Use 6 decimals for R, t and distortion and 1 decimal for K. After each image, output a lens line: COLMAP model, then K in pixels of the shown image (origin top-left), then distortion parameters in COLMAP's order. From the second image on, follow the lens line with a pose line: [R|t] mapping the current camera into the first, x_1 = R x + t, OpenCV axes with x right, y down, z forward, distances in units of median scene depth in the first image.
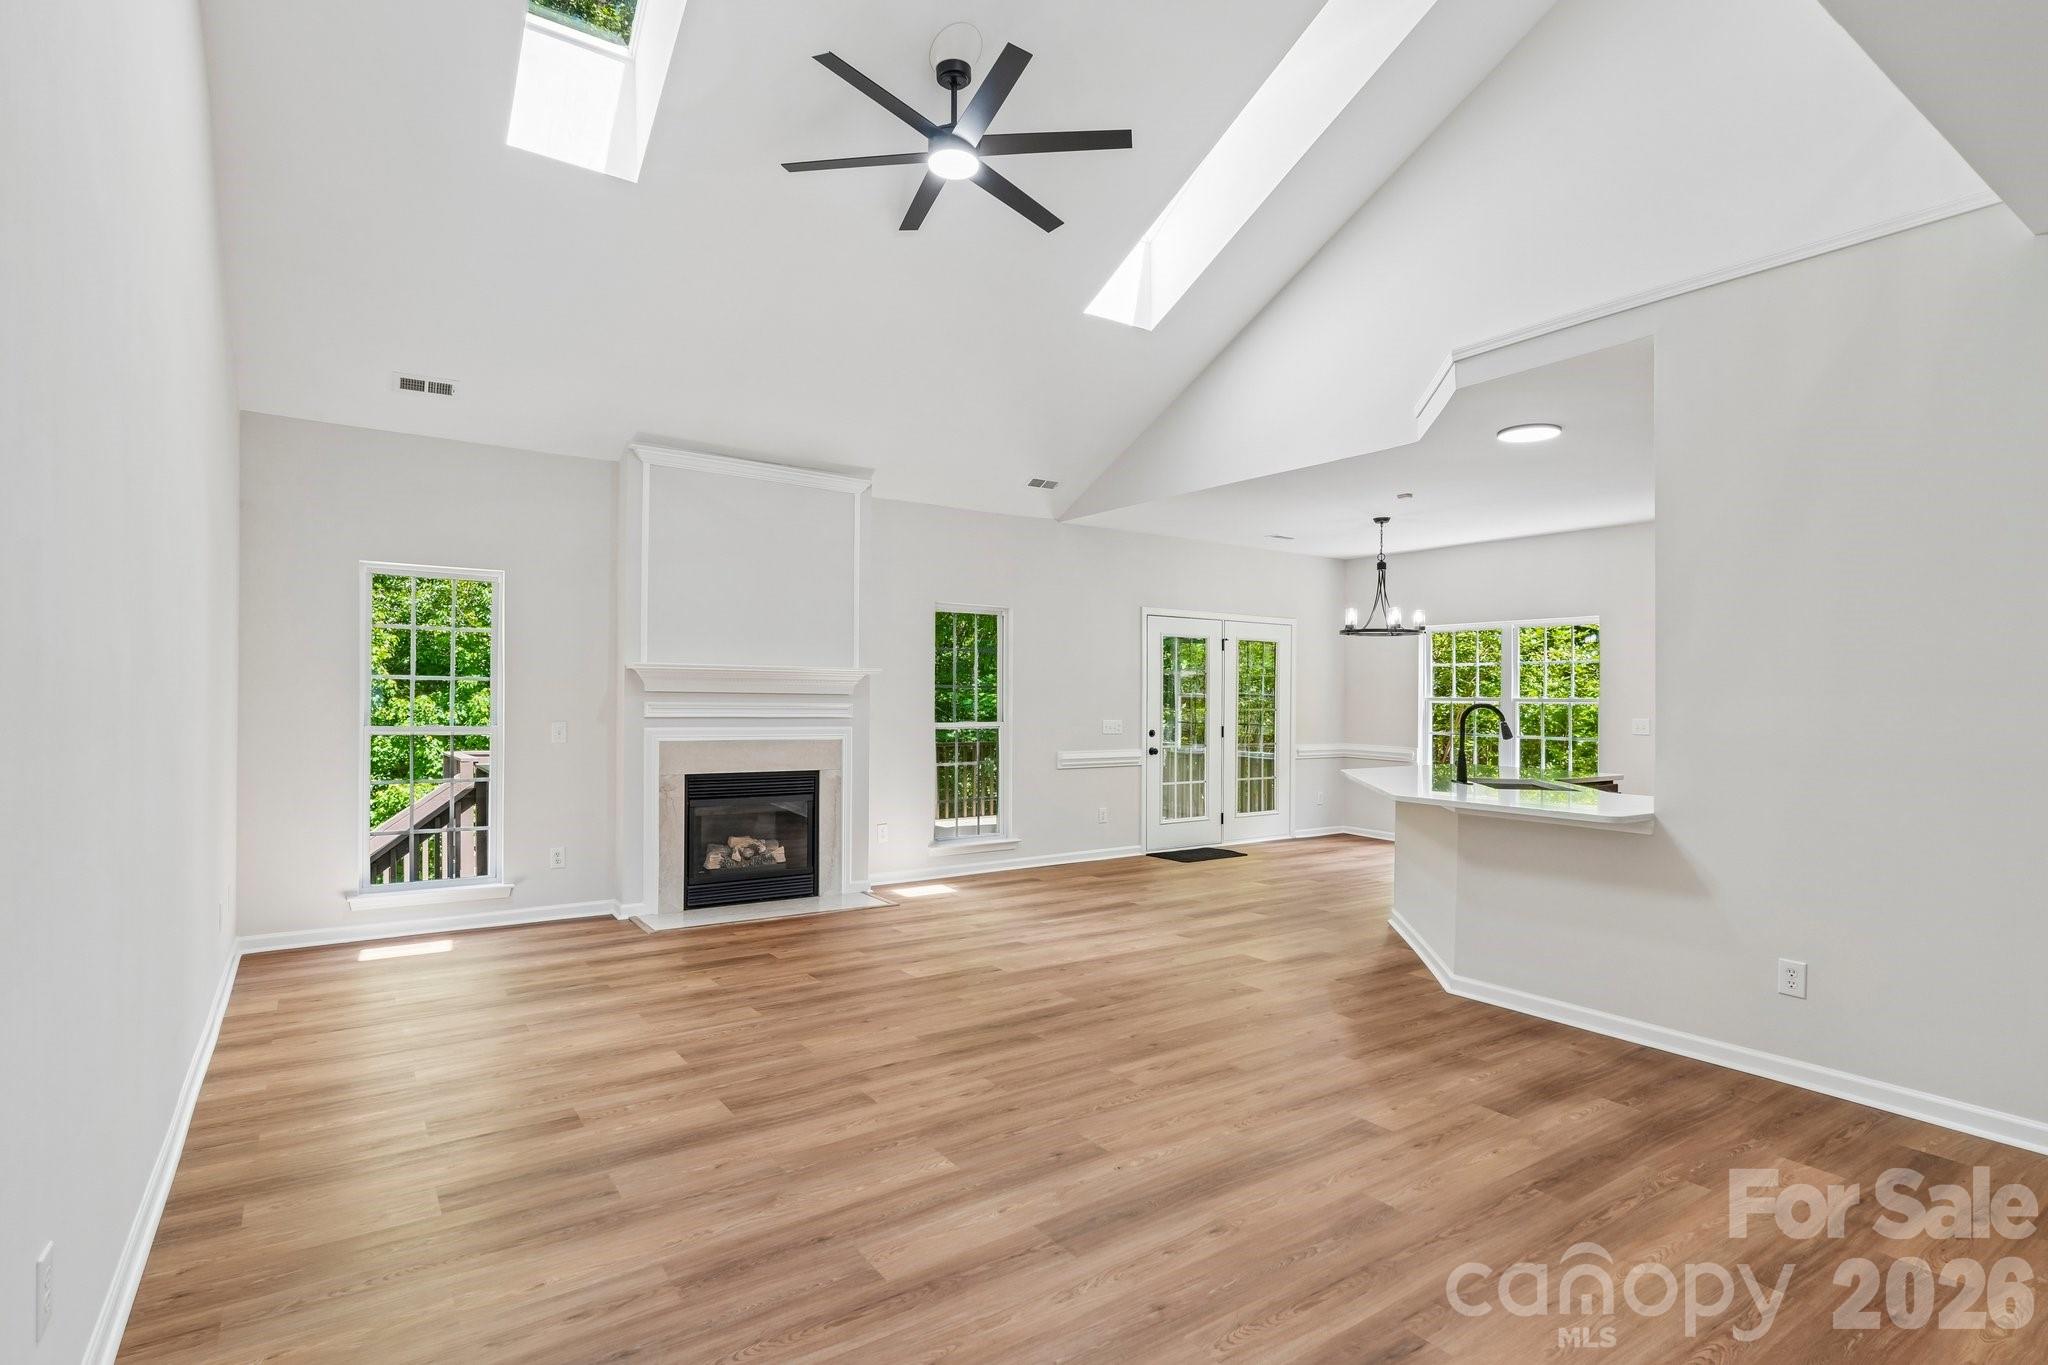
lens RADIAL K [[1003.5, 0, 1025.8], [0, 1003.5, 688.3], [0, 0, 1]] dist [-0.001097, 0.002226]
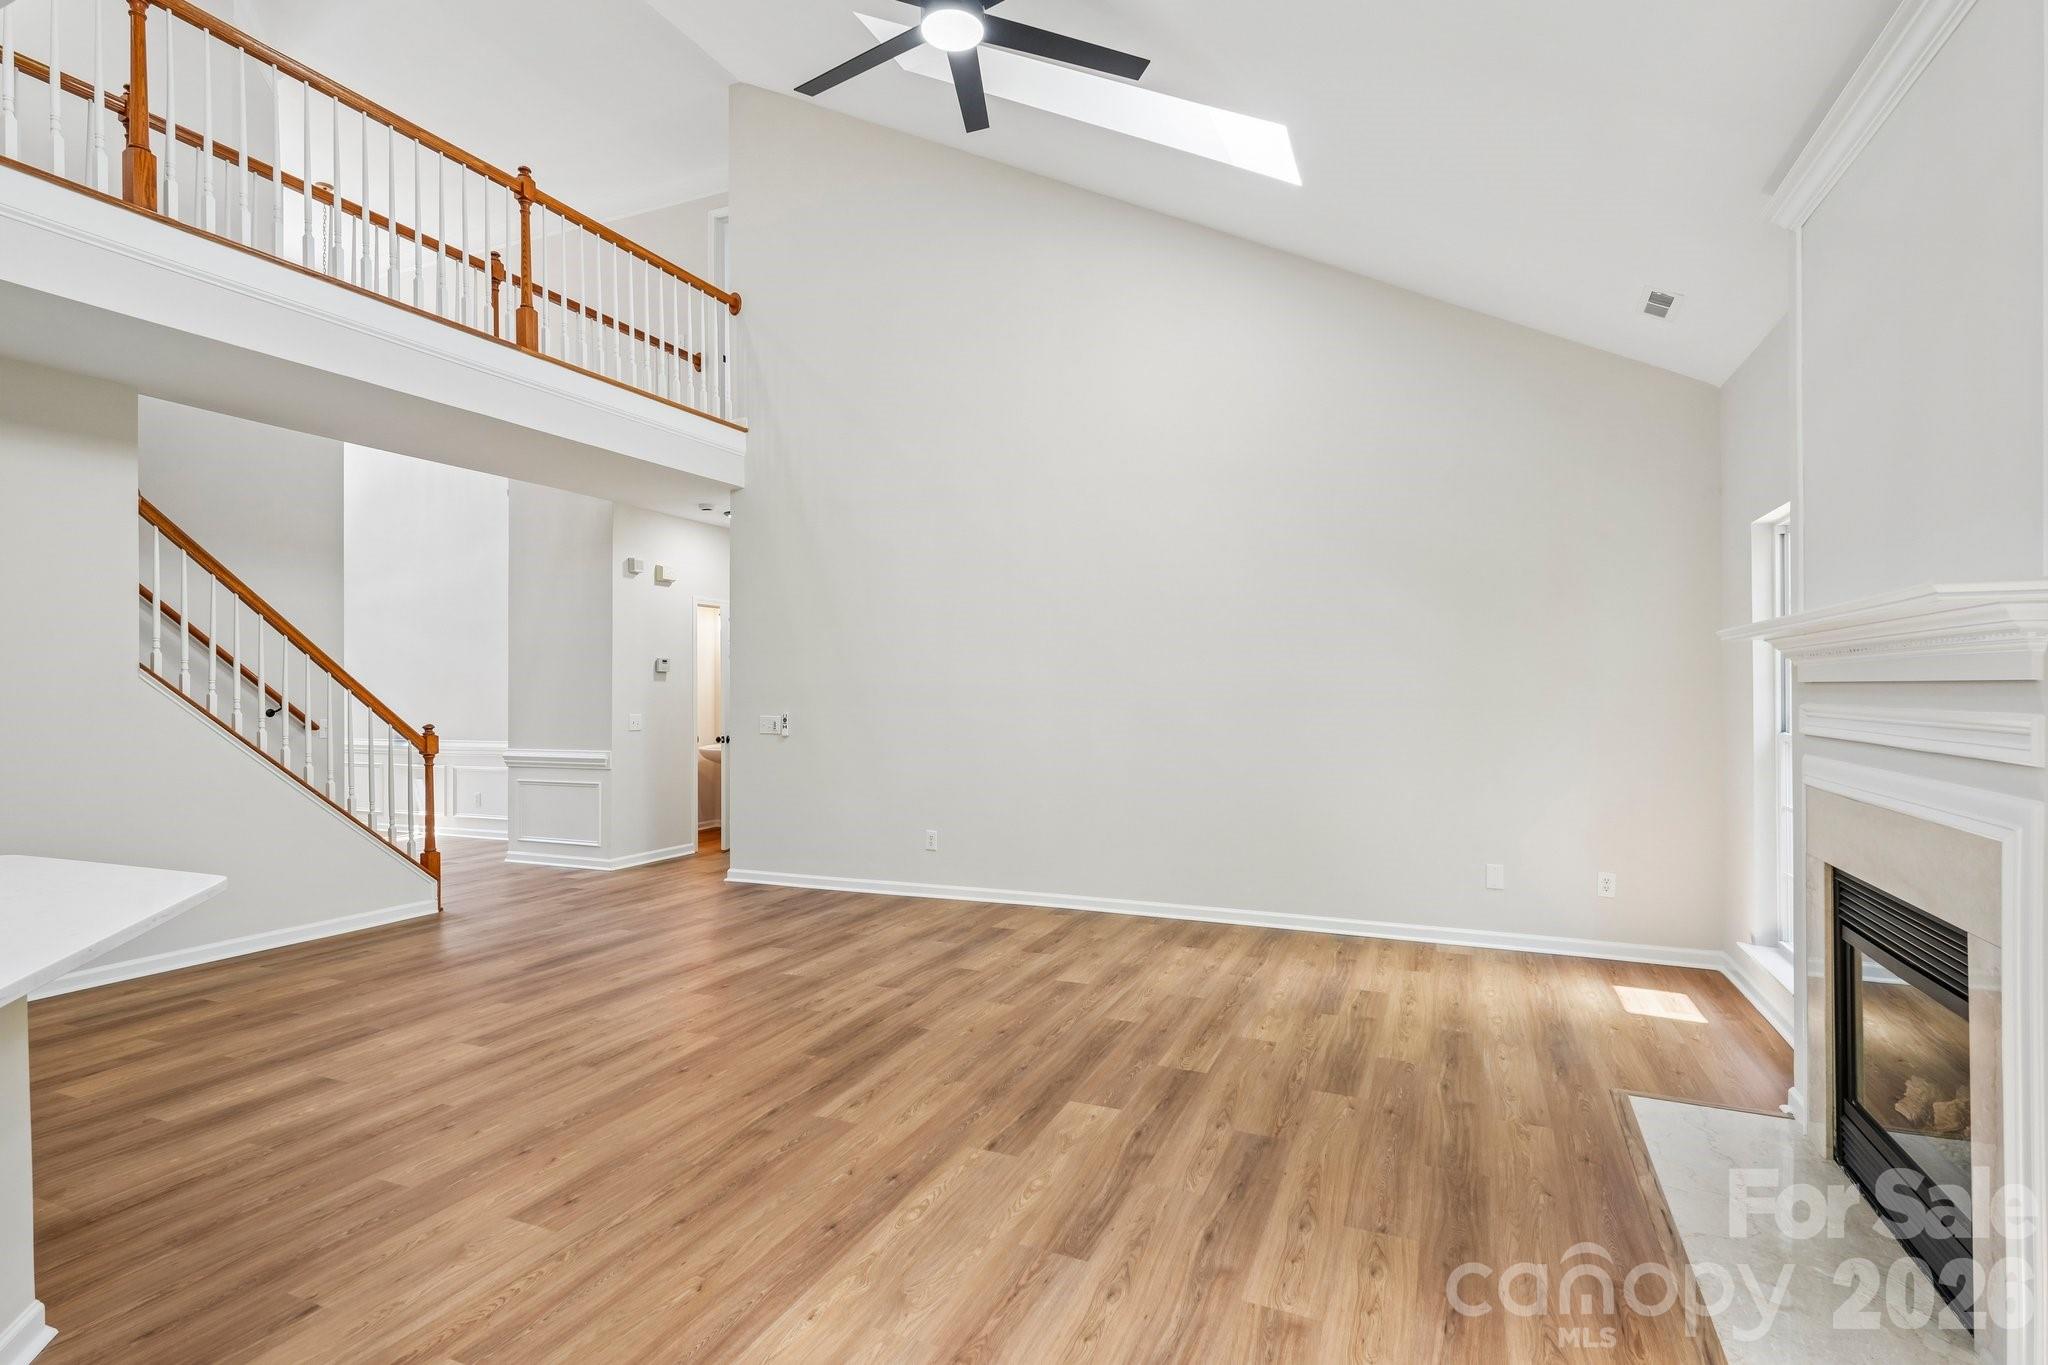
lens RADIAL K [[1003.5, 0, 1025.6], [0, 1003.5, 689.0], [0, 0, 1]] dist [-0.001097, 0.002226]
pose [[-0.849371, -0.006797, -0.527752, 0.291793], [0.000596, 0.999904, -0.013837, 0.017694], [0.527795, -0.012067, -0.849286, 1.637139]]
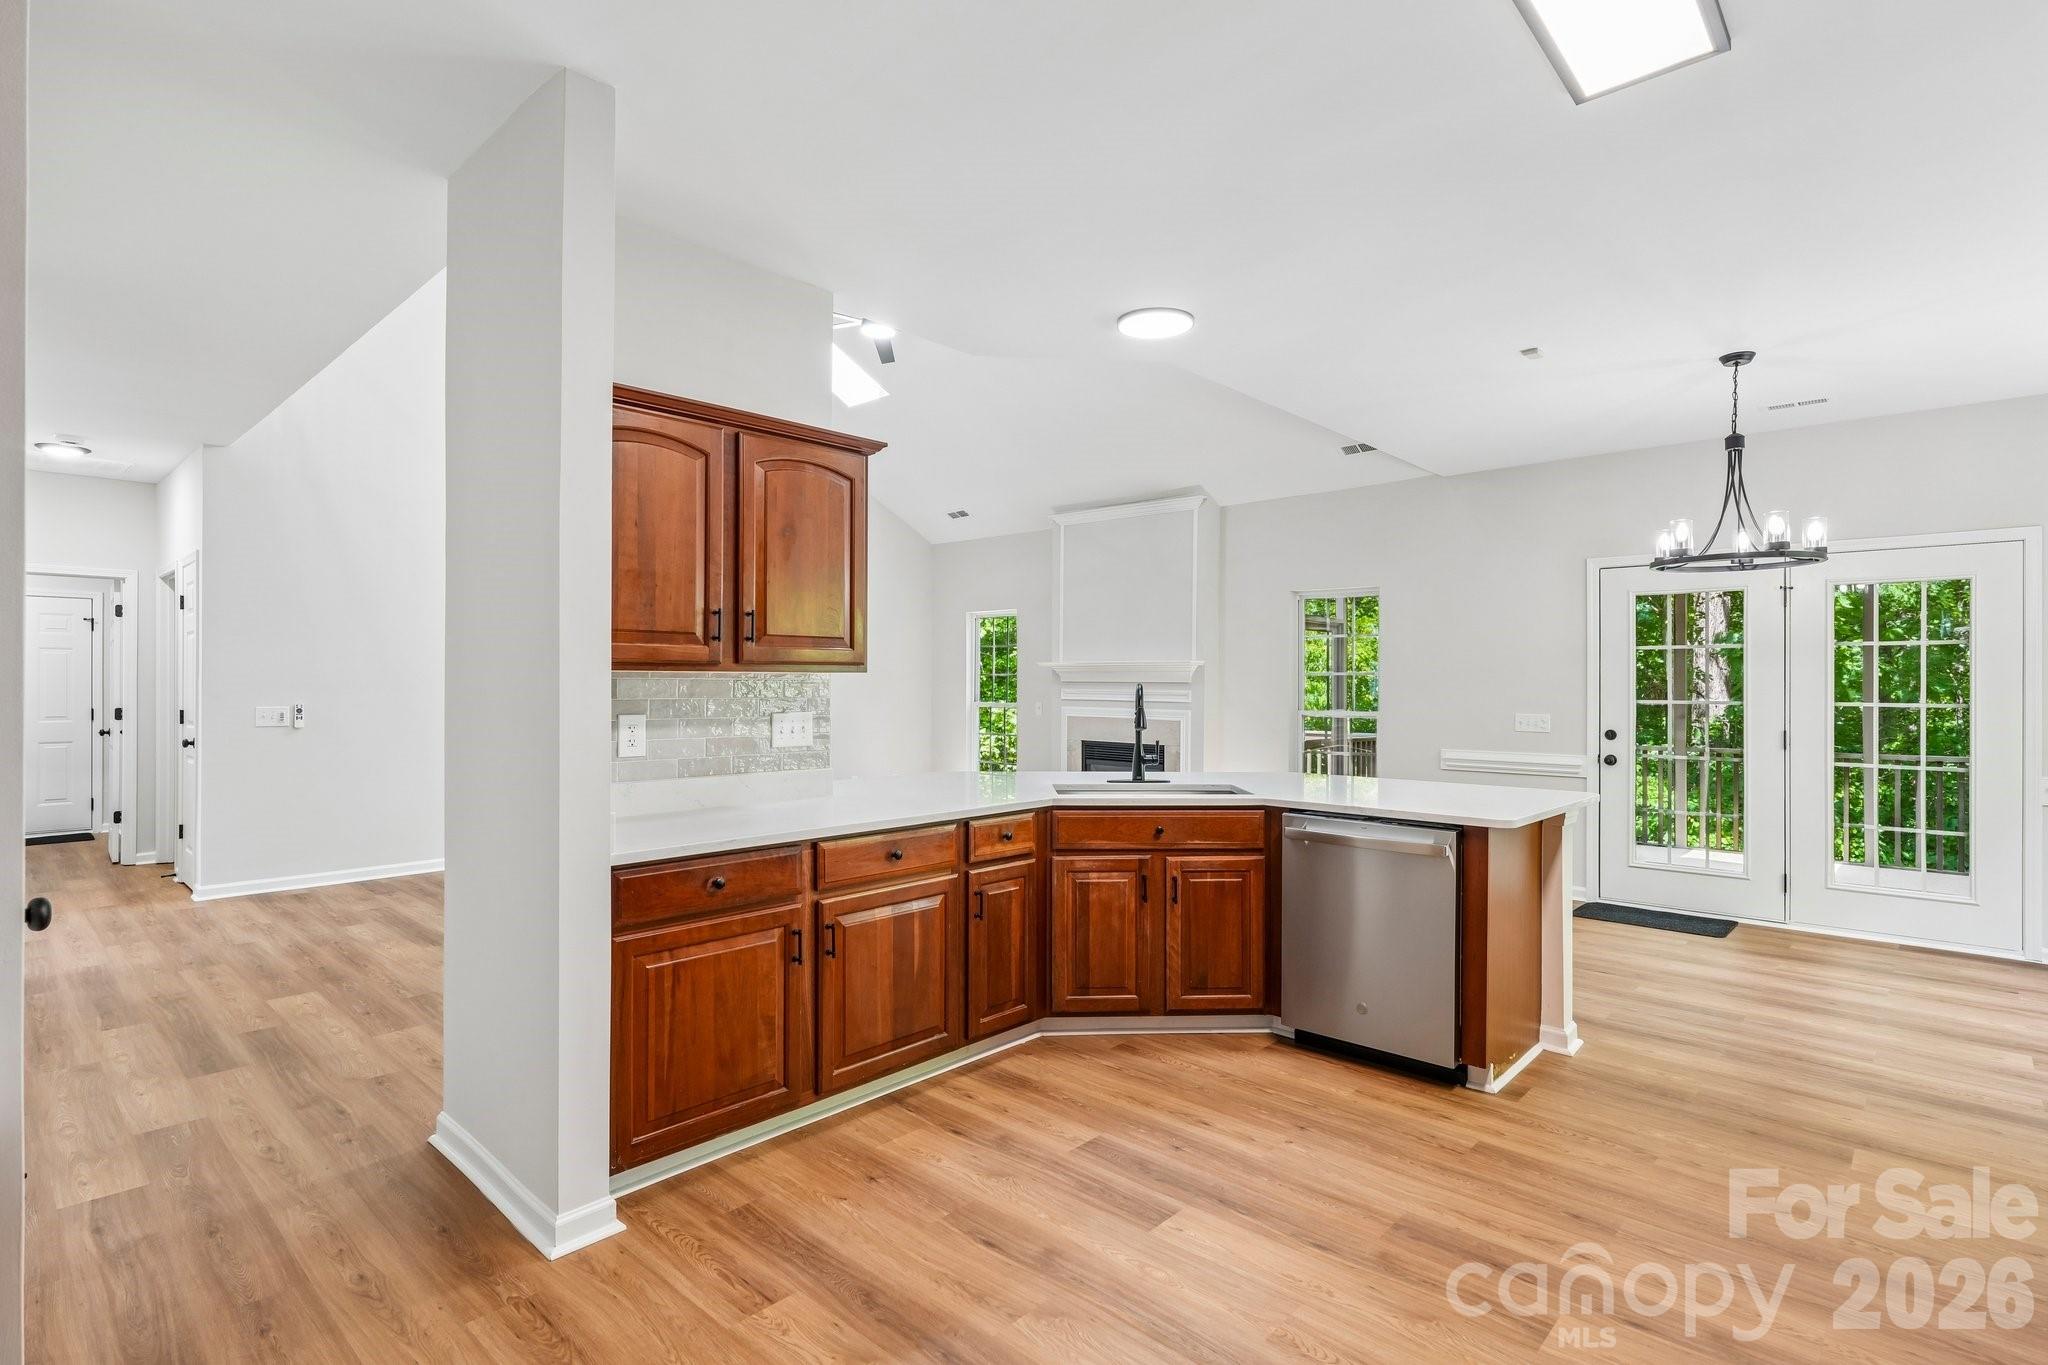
lens RADIAL K [[1003.5, 0, 1025.9], [0, 1003.5, 684.4], [0, 0, 1]] dist [-0.001097, 0.002226]
pose [[0.210847, -0.009179, -0.977476, 1.395222], [0.005902, 0.999950, -0.008117, 0.024550], [0.977501, -0.004058, 0.210891, 0.858150]]
